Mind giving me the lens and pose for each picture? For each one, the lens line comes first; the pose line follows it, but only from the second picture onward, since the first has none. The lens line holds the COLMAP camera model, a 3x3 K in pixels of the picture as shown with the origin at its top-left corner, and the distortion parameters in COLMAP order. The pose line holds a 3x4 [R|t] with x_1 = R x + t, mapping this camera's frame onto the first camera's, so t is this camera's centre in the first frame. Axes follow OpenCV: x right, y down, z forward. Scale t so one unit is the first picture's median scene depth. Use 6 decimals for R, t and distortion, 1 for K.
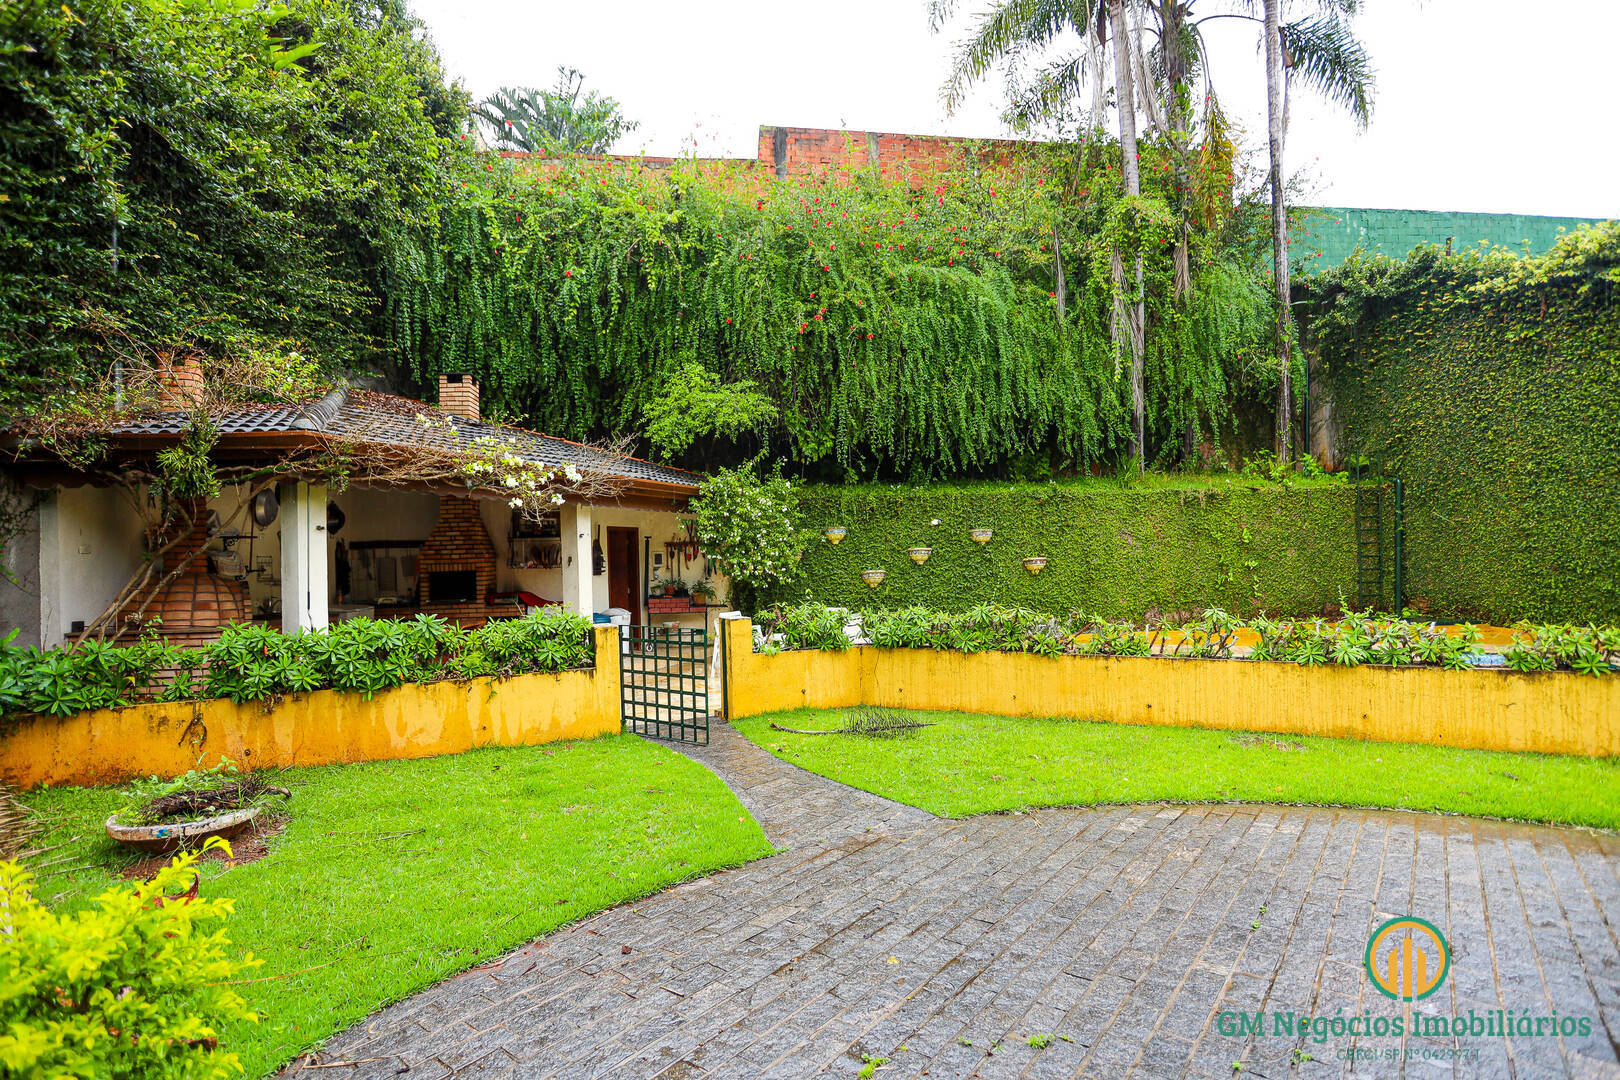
lens RADIAL K [[787.4, 0, 805.1], [0, 787.4, 550.0], [0, 0, 1]] dist [-0.082551, 0.042337]
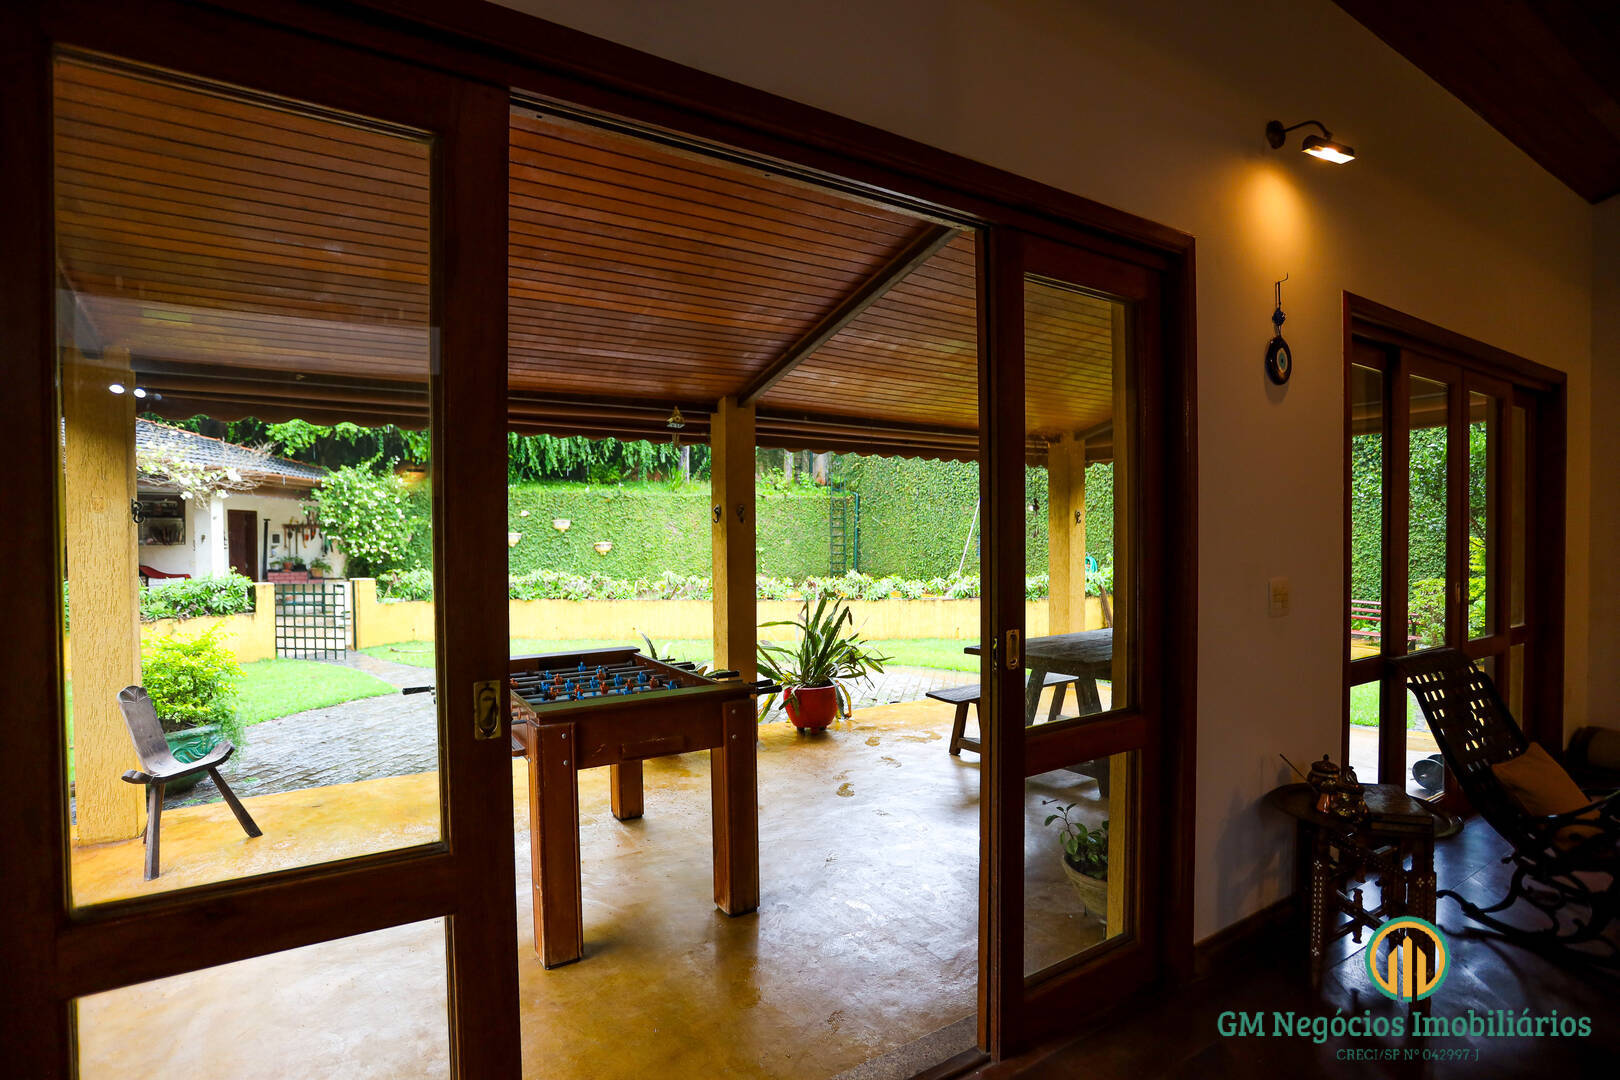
lens RADIAL K [[787.4, 0, 805.1], [0, 787.4, 550.0], [0, 0, 1]] dist [-0.082551, 0.042337]
pose [[0.891460, 0.010562, 0.452976, -0.002279], [-0.018314, 0.999751, 0.012731, -0.000573], [-0.452729, -0.019645, 0.891432, -0.398789]]
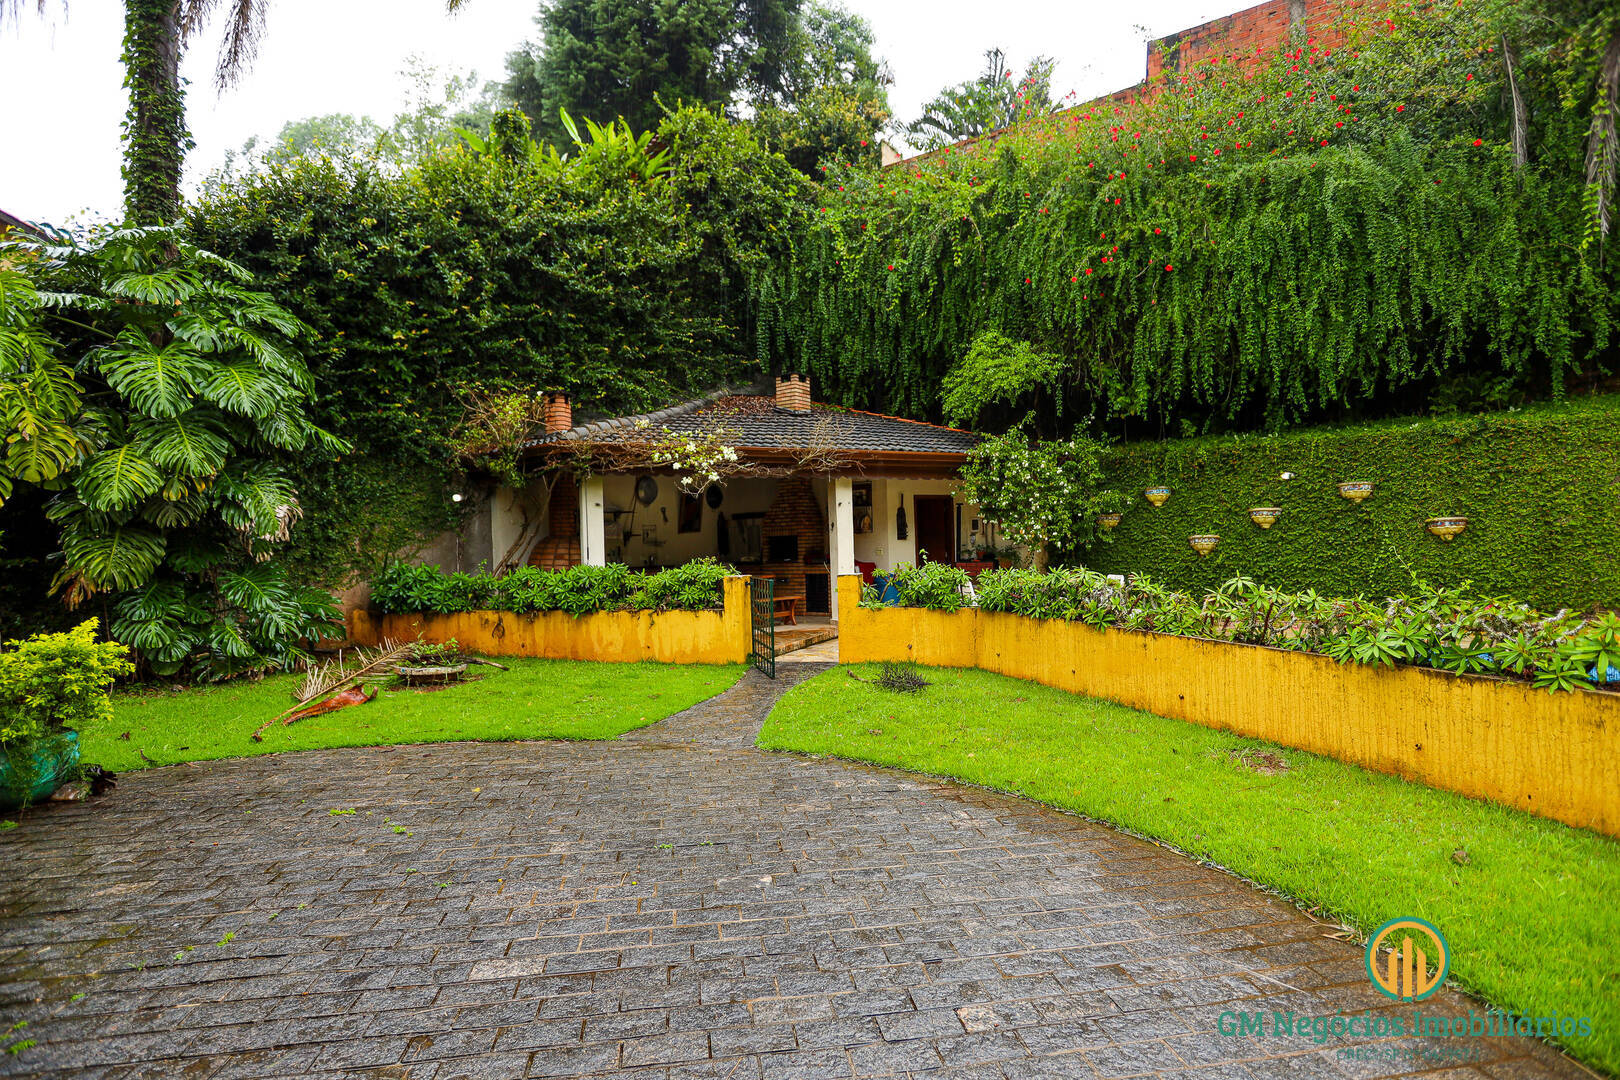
lens RADIAL K [[787.4, 0, 805.1], [0, 787.4, 550.0], [0, 0, 1]] dist [-0.082551, 0.042337]
pose [[0.745077, 0.009183, -0.666915, 0.378943], [0.015360, 0.999404, 0.030922, 0.010520], [0.666802, -0.033284, 0.744492, 0.083893]]
